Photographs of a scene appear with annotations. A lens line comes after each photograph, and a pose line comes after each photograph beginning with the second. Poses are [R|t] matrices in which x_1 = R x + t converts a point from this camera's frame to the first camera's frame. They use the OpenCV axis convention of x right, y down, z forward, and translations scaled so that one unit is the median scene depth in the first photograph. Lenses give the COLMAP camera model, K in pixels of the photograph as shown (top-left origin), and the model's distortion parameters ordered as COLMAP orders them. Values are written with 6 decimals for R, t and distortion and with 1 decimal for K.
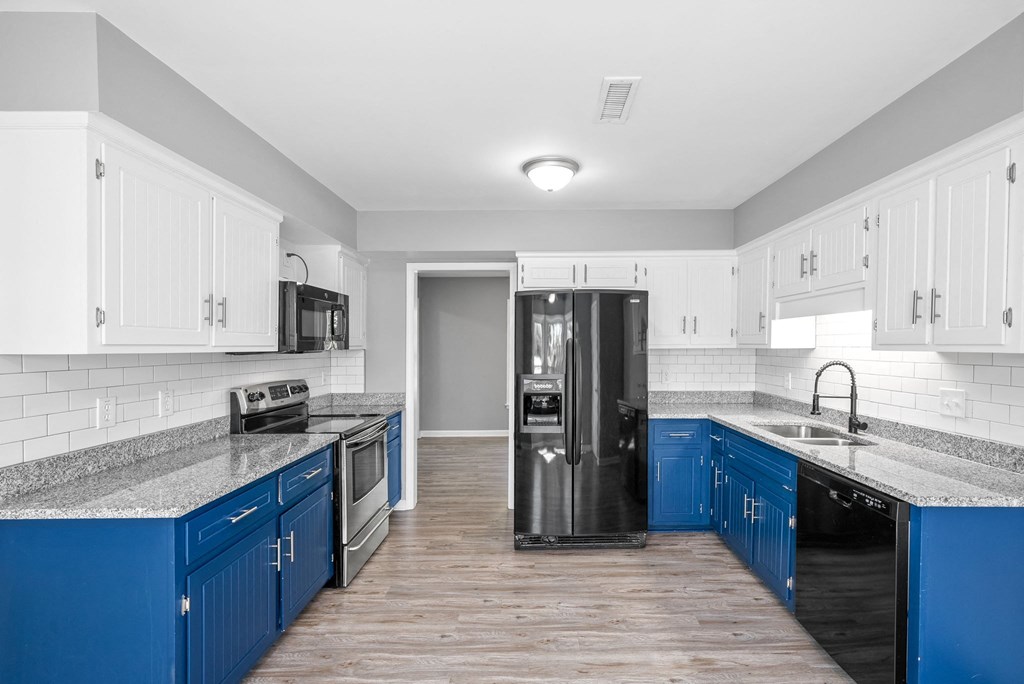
lens RADIAL K [[467.4, 0, 537.1], [0, 467.4, 352.5], [0, 0, 1]] dist [-0.000948, 0.000626]
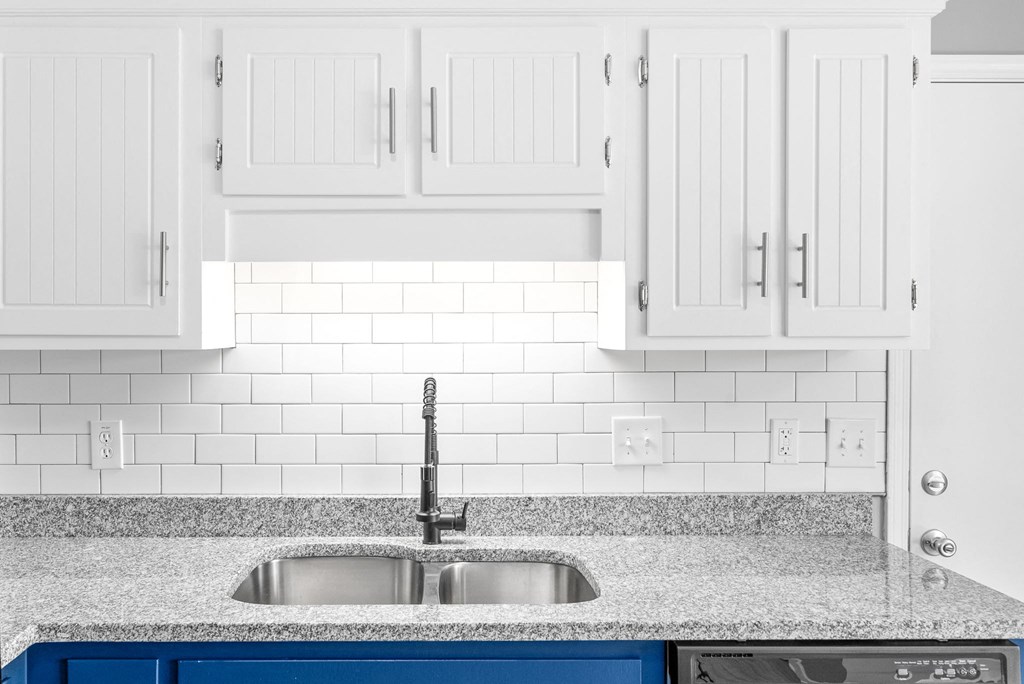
lens RADIAL K [[793.3, 0, 508.7], [0, 793.3, 334.7], [0, 0, 1]] dist [0.000487, -0.003365]
pose [[0.011048, 0.008879, 0.999900, -0.056837], [0.019551, 0.999767, -0.009094, -0.012216], [-0.999748, 0.019650, 0.010872, 0.888798]]
